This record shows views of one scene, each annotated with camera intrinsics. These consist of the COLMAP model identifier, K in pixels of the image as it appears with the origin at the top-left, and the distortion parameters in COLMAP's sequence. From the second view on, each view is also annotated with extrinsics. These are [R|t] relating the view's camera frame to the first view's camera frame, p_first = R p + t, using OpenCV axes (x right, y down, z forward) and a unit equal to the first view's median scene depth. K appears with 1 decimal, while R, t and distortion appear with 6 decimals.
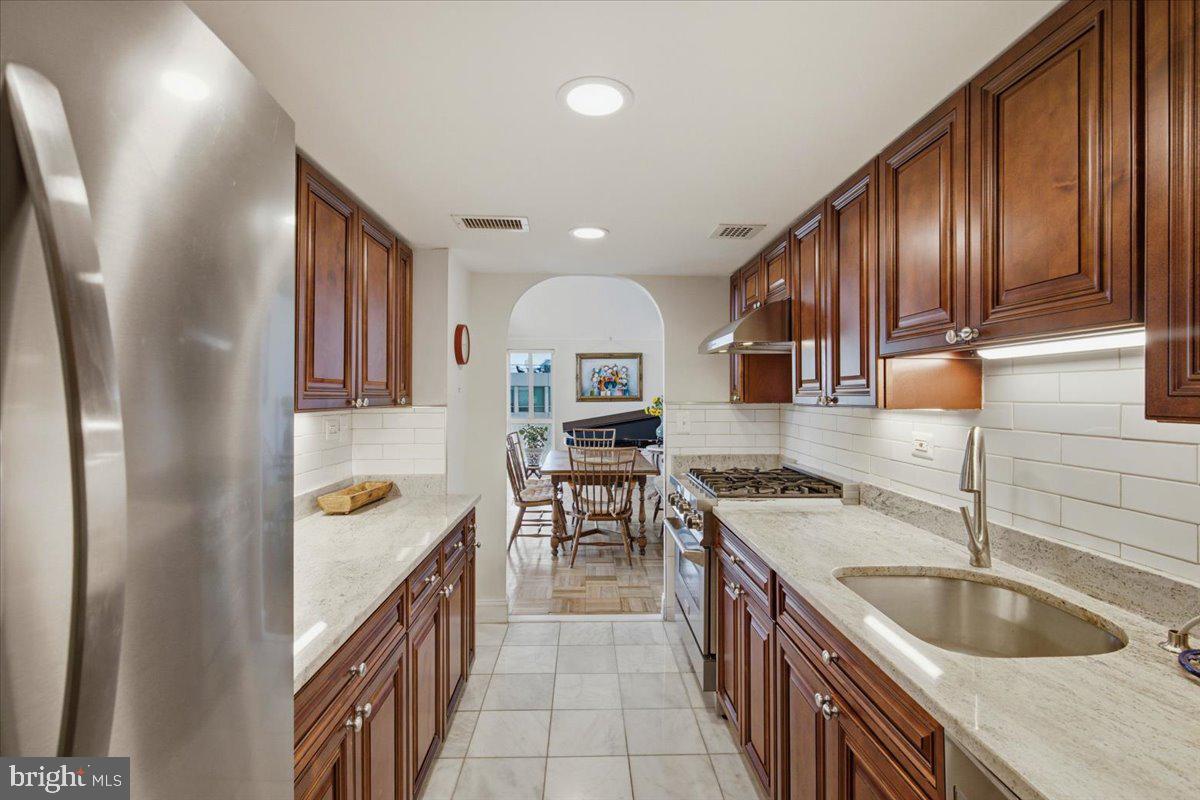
lens RADIAL K [[562.0, 0, 598.6], [0, 562.0, 394.9], [0, 0, 1]] dist [0.005715, -0.000421]
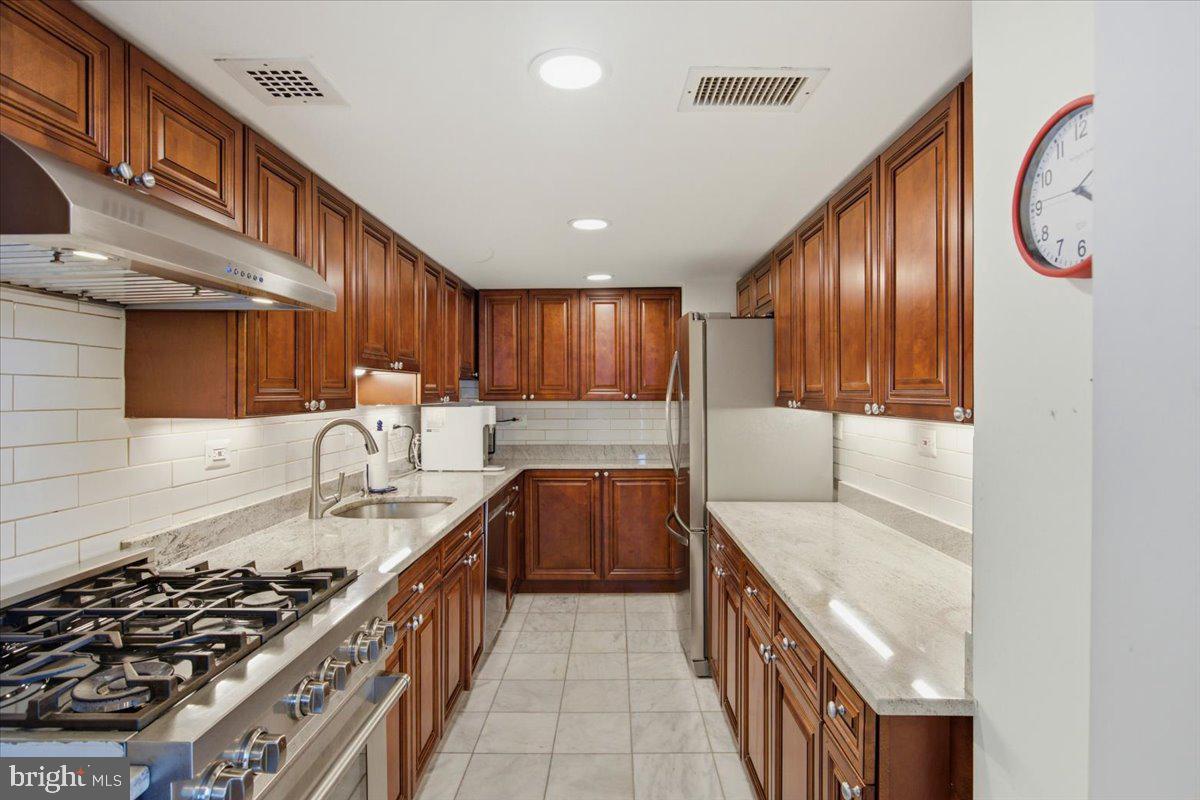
lens RADIAL K [[562.0, 0, 598.9], [0, 562.0, 396.9], [0, 0, 1]] dist [0.005715, -0.000421]
pose [[-0.998235, 0.000956, 0.059372, -0.097098], [0.001401, 0.999971, 0.007447, -0.009384], [-0.059363, 0.007517, -0.998208, 2.040543]]
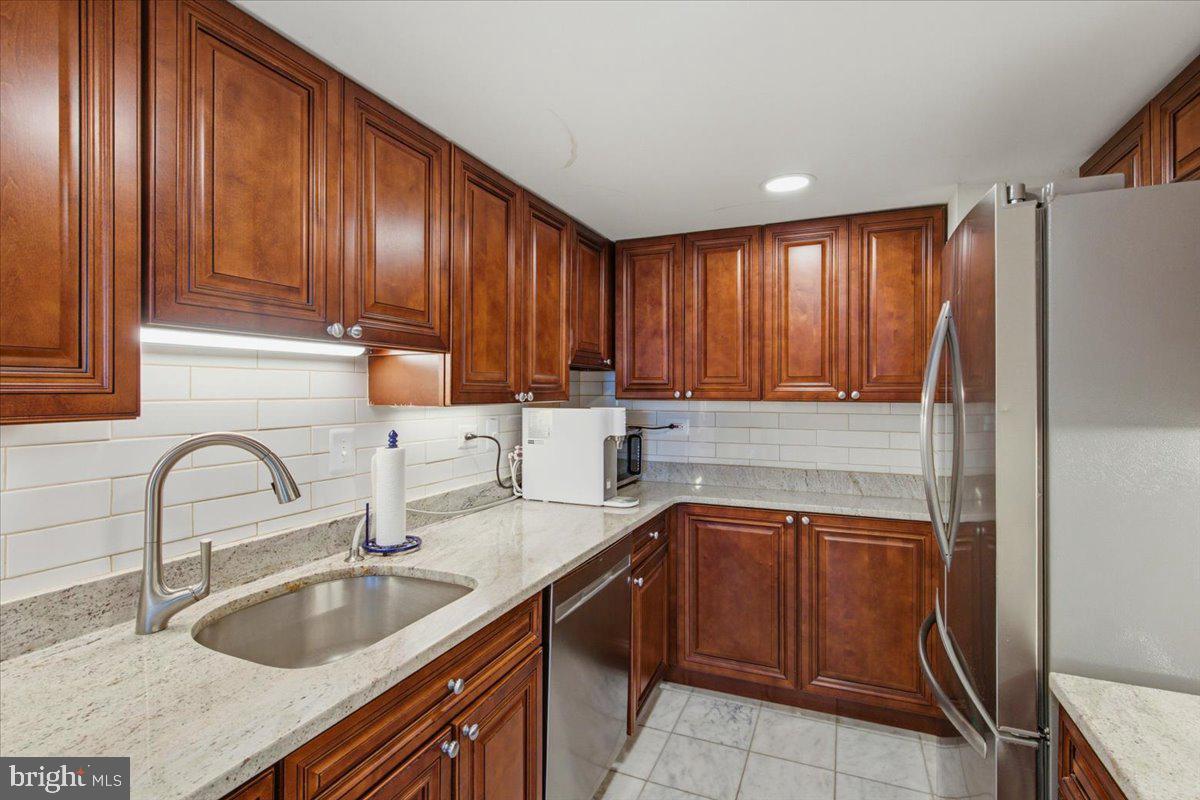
lens RADIAL K [[562.0, 0, 607.5], [0, 562.0, 392.4], [0, 0, 1]] dist [0.005715, -0.000421]
pose [[-0.910693, -0.002842, 0.413074, -0.121942], [-0.001928, 0.999995, 0.002630, -0.001314], [-0.413080, 0.001599, -0.910694, 1.203253]]
